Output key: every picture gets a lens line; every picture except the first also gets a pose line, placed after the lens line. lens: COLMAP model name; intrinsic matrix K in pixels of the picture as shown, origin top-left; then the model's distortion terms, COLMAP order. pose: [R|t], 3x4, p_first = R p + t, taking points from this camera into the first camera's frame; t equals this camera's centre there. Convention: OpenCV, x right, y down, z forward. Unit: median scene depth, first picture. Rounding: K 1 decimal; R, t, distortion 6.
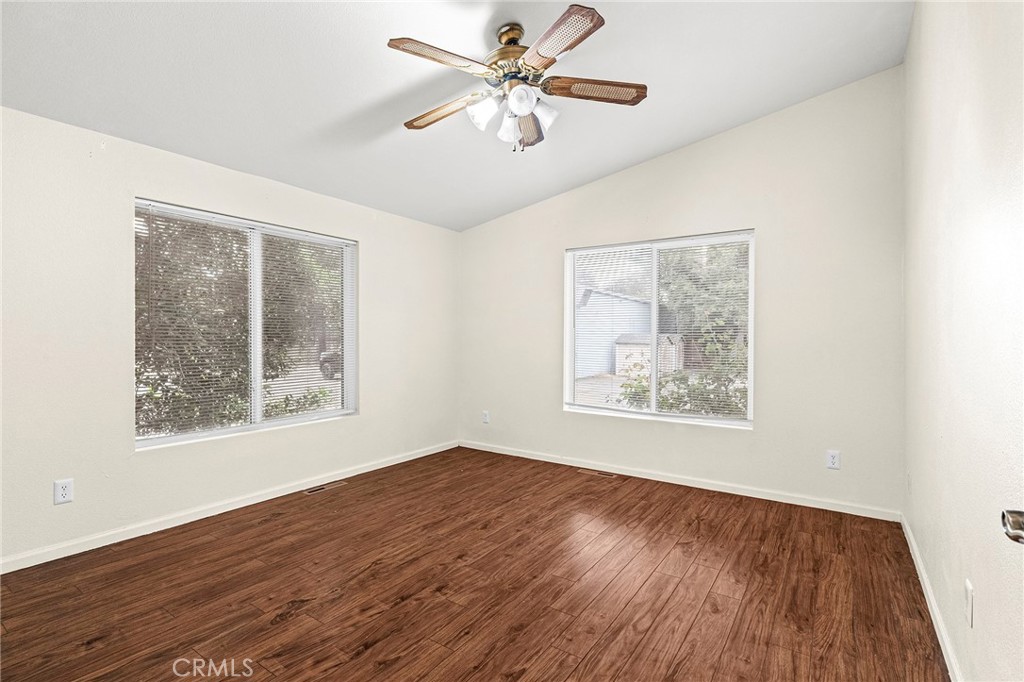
lens RADIAL K [[456.6, 0, 512.7], [0, 456.6, 339.6], [0, 0, 1]] dist [-0.006695, 0.000605]
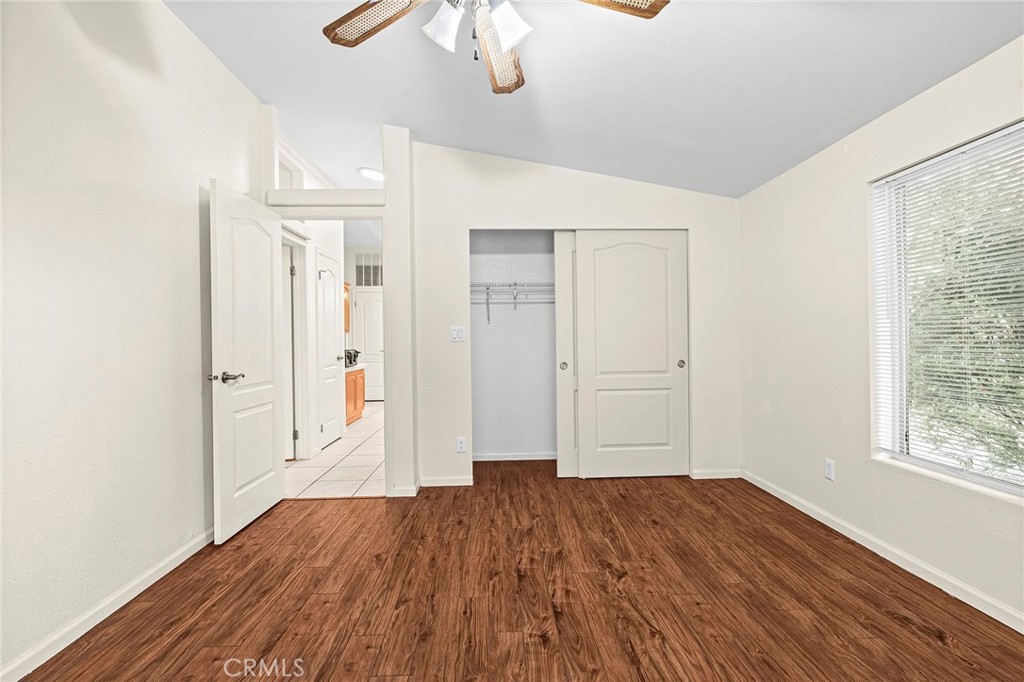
lens RADIAL K [[456.6, 0, 514.9], [0, 456.6, 341.9], [0, 0, 1]] dist [-0.006695, 0.000605]
pose [[-0.794468, 0.011521, -0.607197, 0.411517], [0.009222, 0.999934, 0.006908, -0.002670], [0.607236, -0.000112, -0.794521, 1.750191]]
